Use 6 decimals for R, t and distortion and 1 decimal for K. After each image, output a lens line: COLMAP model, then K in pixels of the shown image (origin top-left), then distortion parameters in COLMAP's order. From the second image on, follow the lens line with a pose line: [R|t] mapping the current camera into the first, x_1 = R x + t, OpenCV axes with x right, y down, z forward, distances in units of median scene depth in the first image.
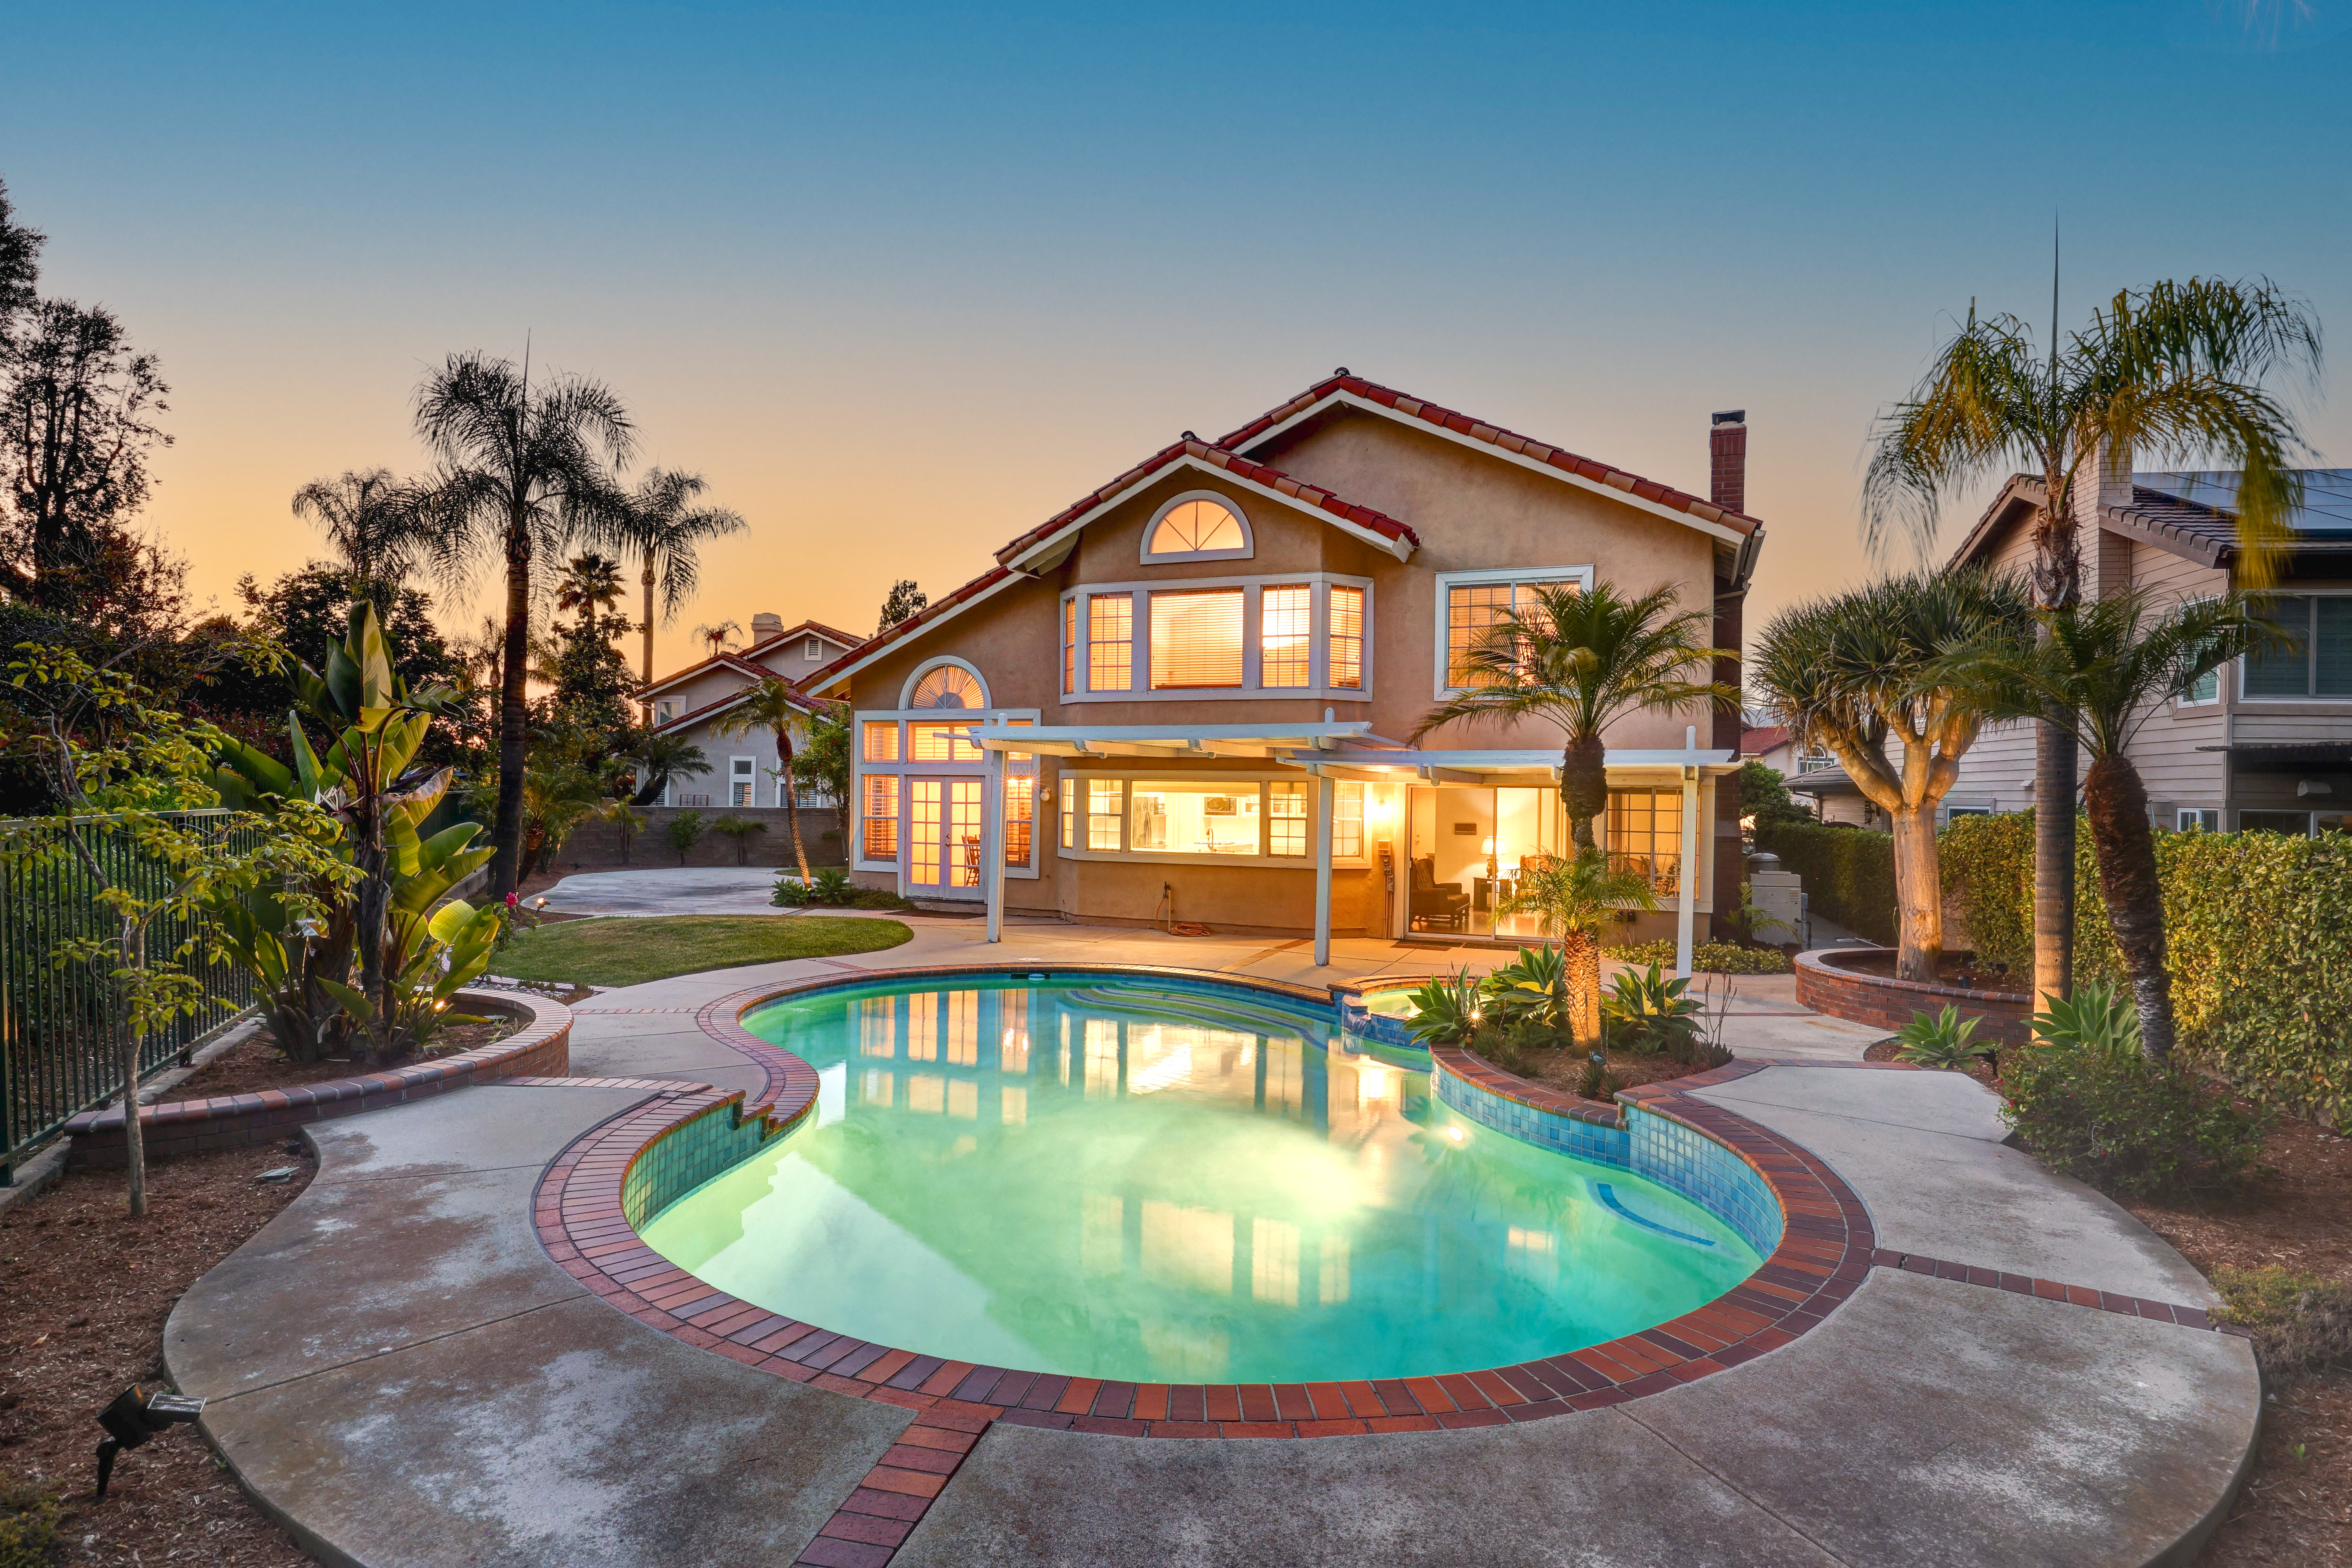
lens RADIAL K [[1361.0, 0, 1176.5], [0, 1361.0, 791.6], [0, 0, 1]] dist [-0.041089, -0.002371]
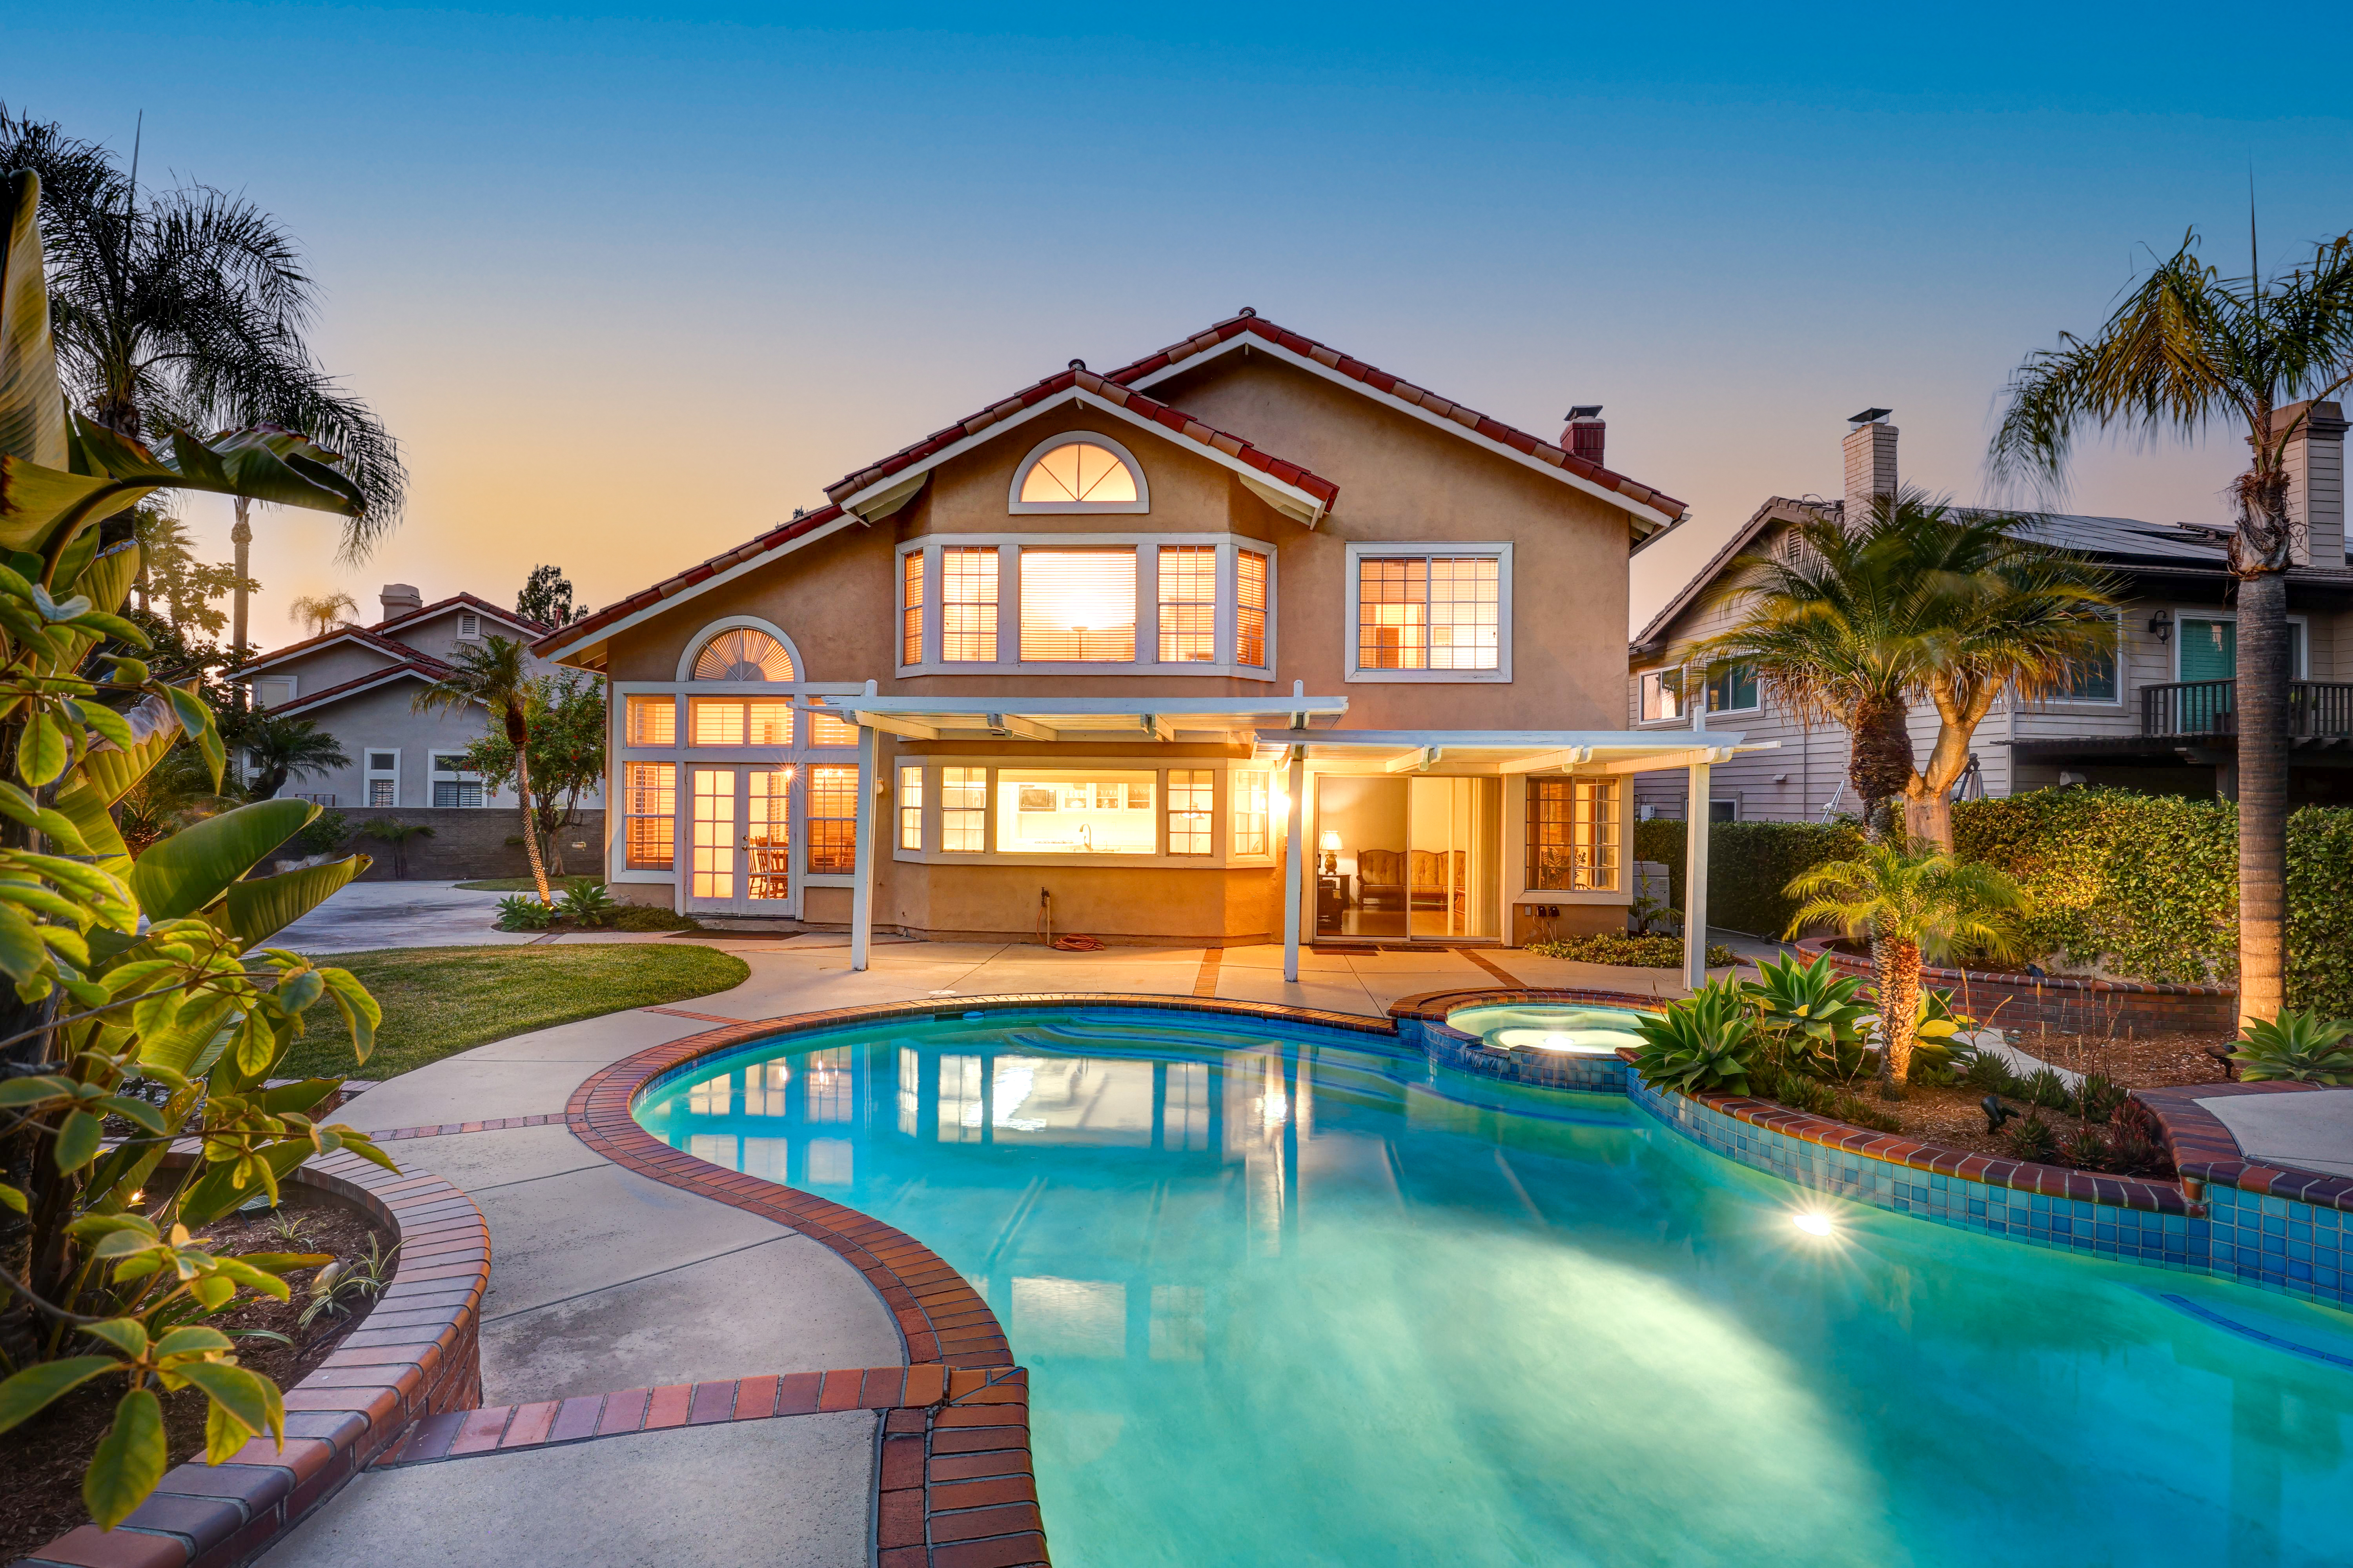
lens RADIAL K [[1208.4, 0, 1180.2], [0, 1208.4, 788.6], [0, 0, 1]] dist [-0.038932, 0.006702]
pose [[0.943915, 0.000525, 0.330188, -0.172437], [0.002212, 0.999966, -0.007912, 0.010542], [-0.330181, 0.008198, 0.943882, 0.254287]]
